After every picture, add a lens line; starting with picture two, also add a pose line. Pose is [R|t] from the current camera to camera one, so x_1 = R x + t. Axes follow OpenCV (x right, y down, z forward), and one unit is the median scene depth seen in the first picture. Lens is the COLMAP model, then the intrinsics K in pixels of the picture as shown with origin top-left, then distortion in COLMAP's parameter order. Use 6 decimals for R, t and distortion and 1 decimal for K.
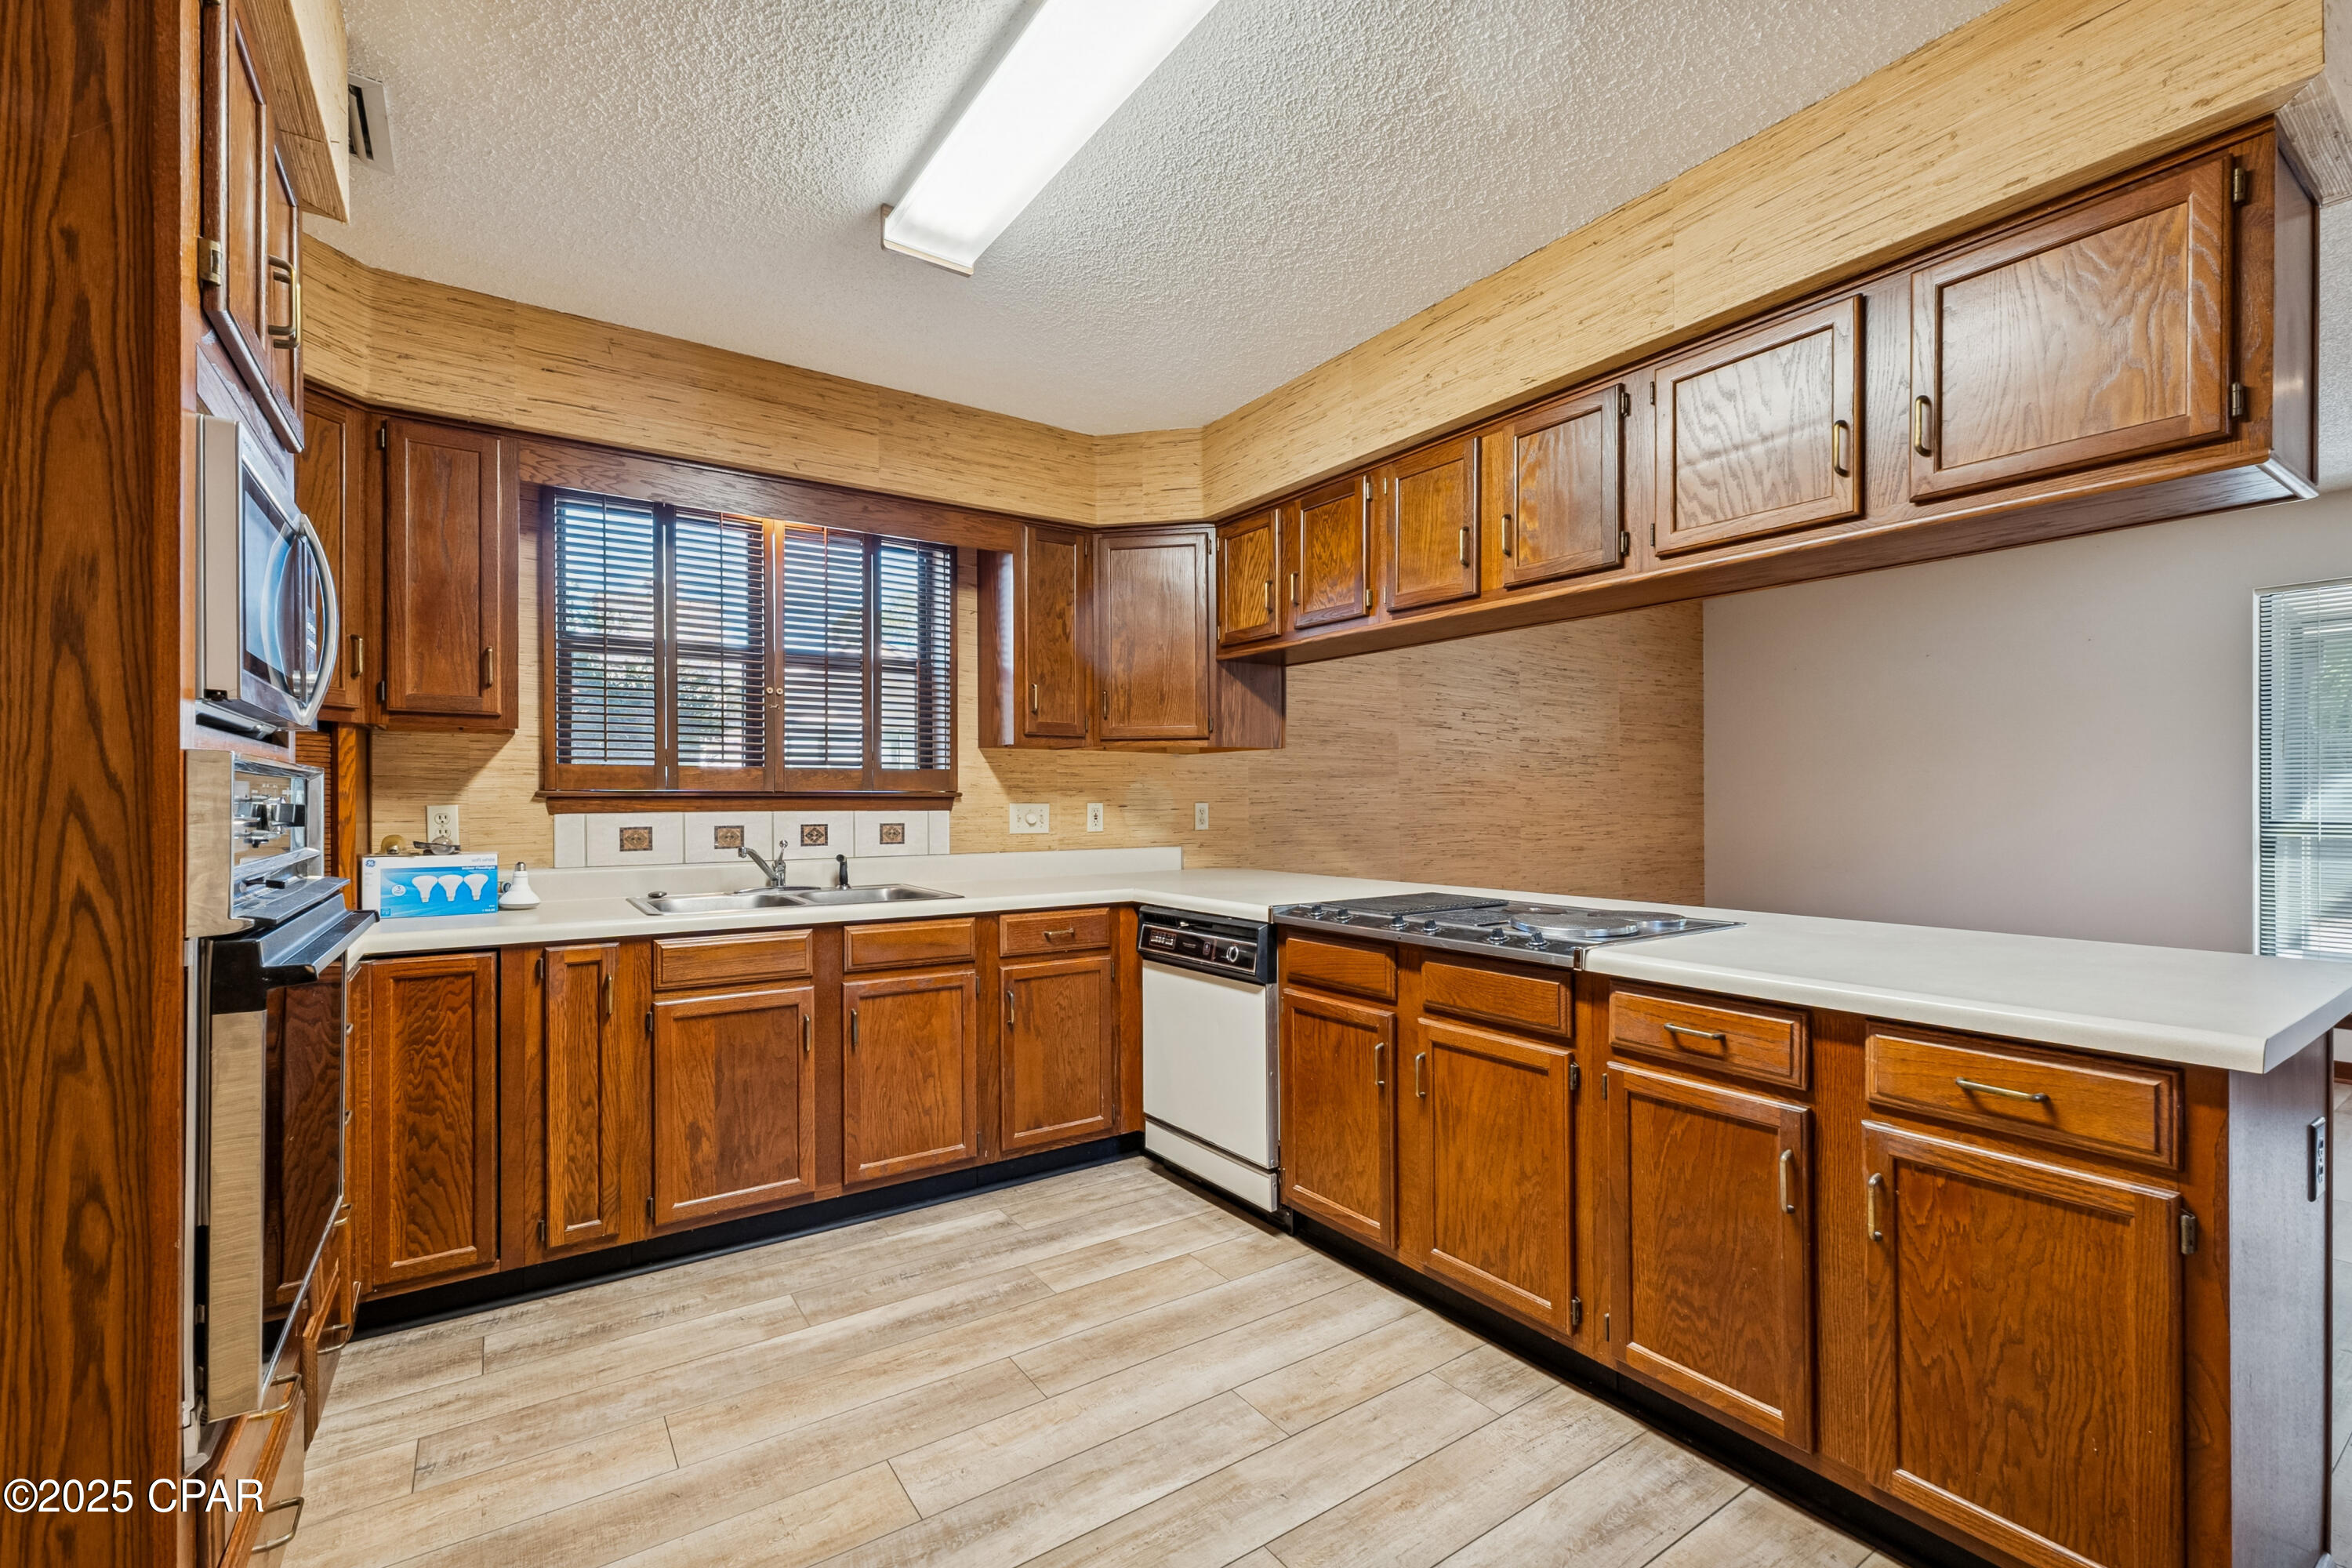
lens RADIAL K [[1000.2, 0, 1163.5], [0, 1000.2, 793.6], [0, 0, 1]] dist [0.002910, 0.000213]
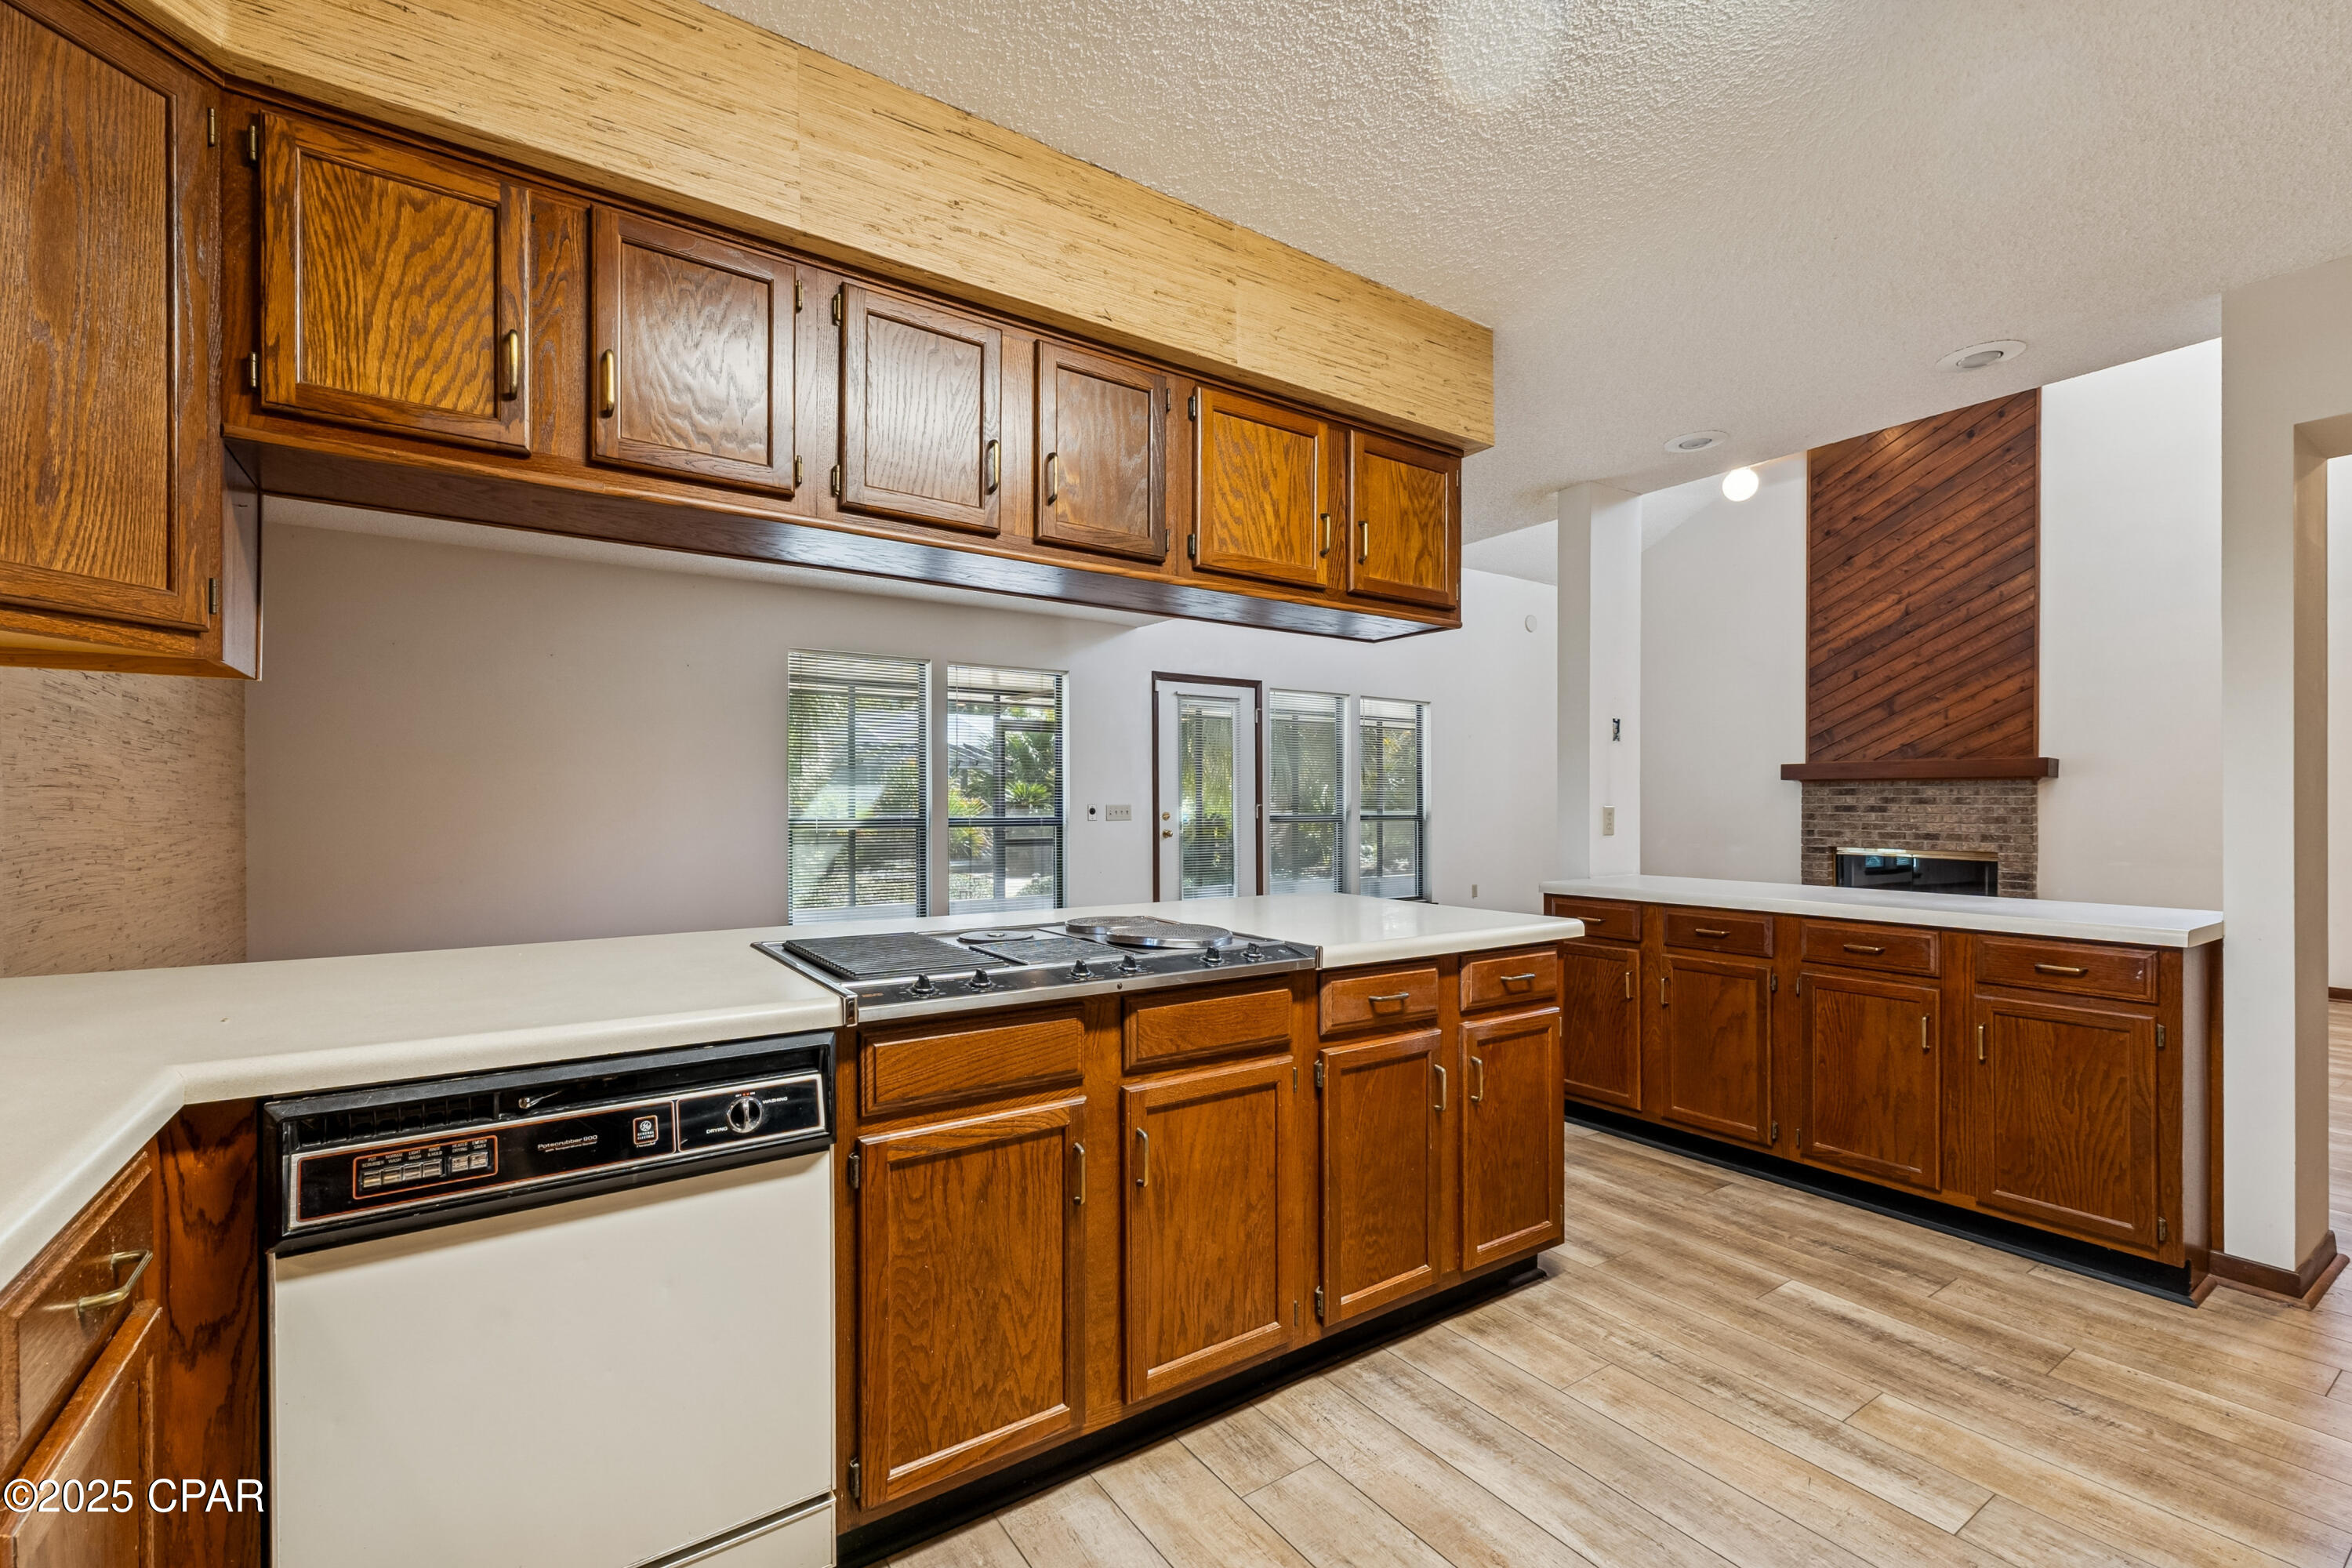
lens RADIAL K [[1000.2, 0, 1163.9], [0, 1000.2, 806.0], [0, 0, 1]] dist [0.002910, 0.000213]
pose [[-0.002484, 0.003411, 0.999991, -0.518356], [-0.008226, 0.999960, -0.003431, 0.012810], [-0.999963, -0.008235, -0.002456, 0.993063]]
